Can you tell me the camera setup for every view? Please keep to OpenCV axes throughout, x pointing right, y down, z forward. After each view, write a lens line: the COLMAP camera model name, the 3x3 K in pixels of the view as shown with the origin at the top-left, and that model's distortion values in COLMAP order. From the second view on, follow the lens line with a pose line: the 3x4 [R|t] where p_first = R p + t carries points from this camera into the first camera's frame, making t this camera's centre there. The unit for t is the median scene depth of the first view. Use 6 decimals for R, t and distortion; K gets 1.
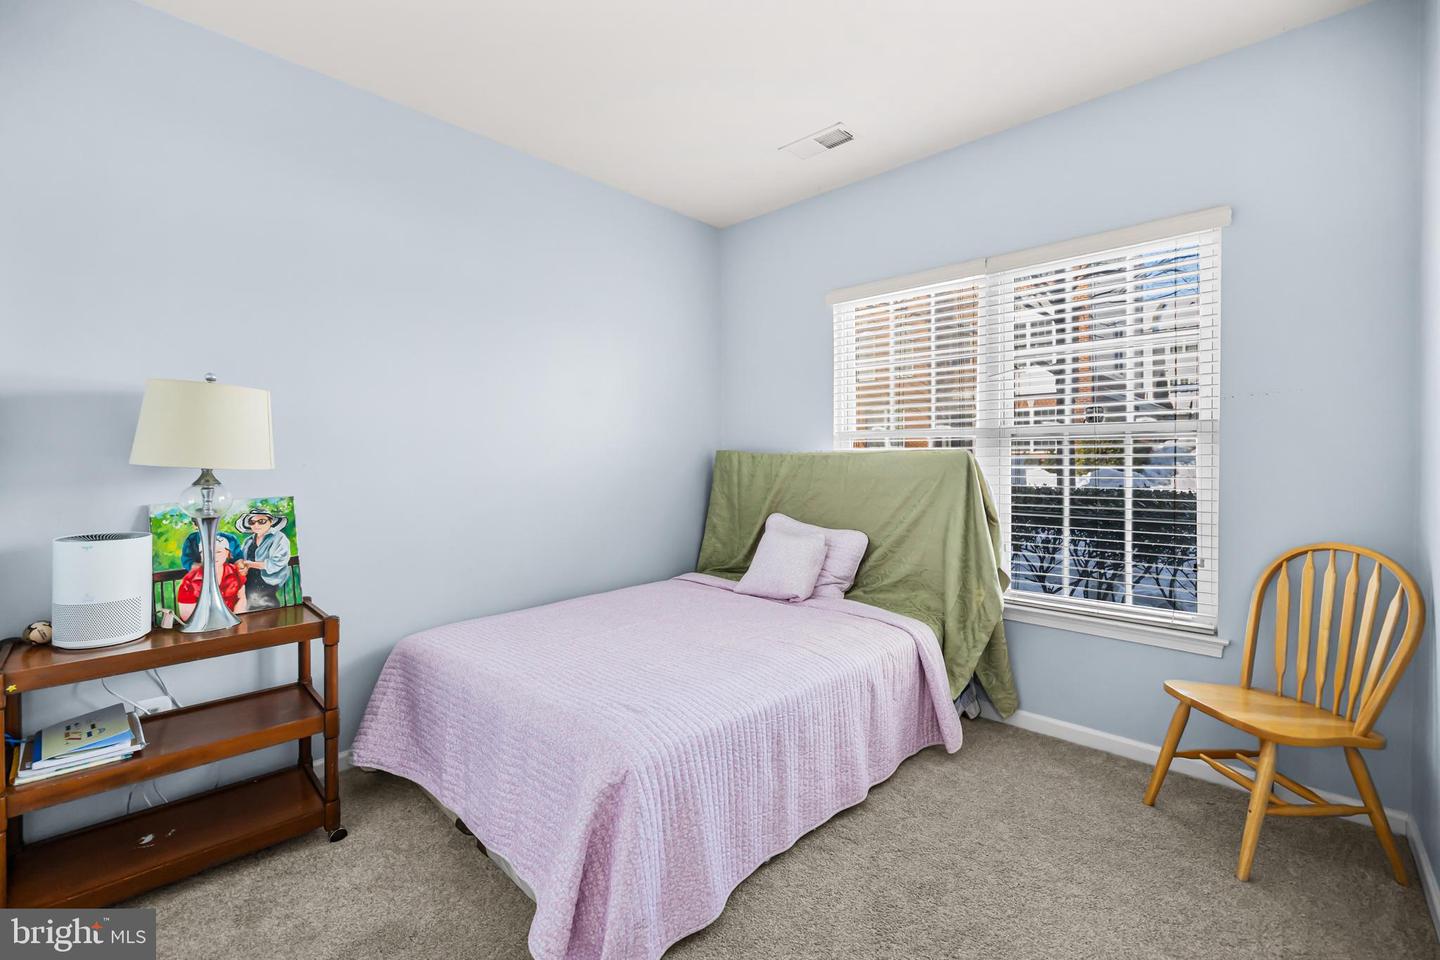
lens RADIAL K [[609.0, 0, 721.8], [0, 609.0, 468.2], [0, 0, 1]] dist [0.000162, 0.000077]
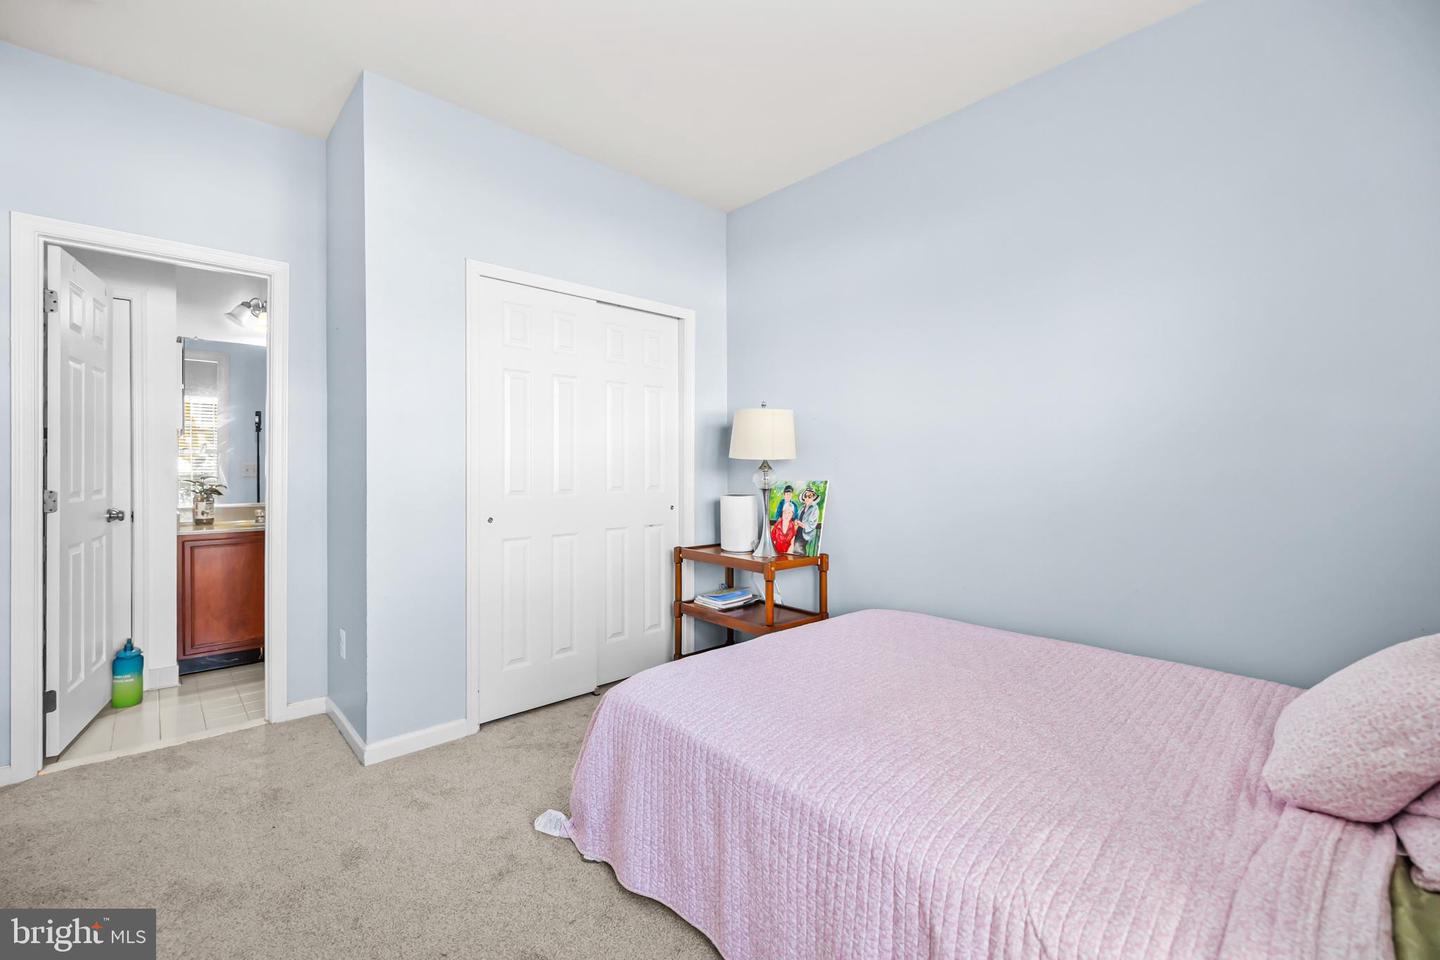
lens RADIAL K [[609.0, 0, 721.8], [0, 609.0, 468.2], [0, 0, 1]] dist [0.000162, 0.000077]
pose [[-0.073094, 0.004847, -0.997313, 0.748693], [-0.021620, 0.999746, 0.006444, 0.014595], [0.997091, 0.022033, -0.072971, 0.914901]]
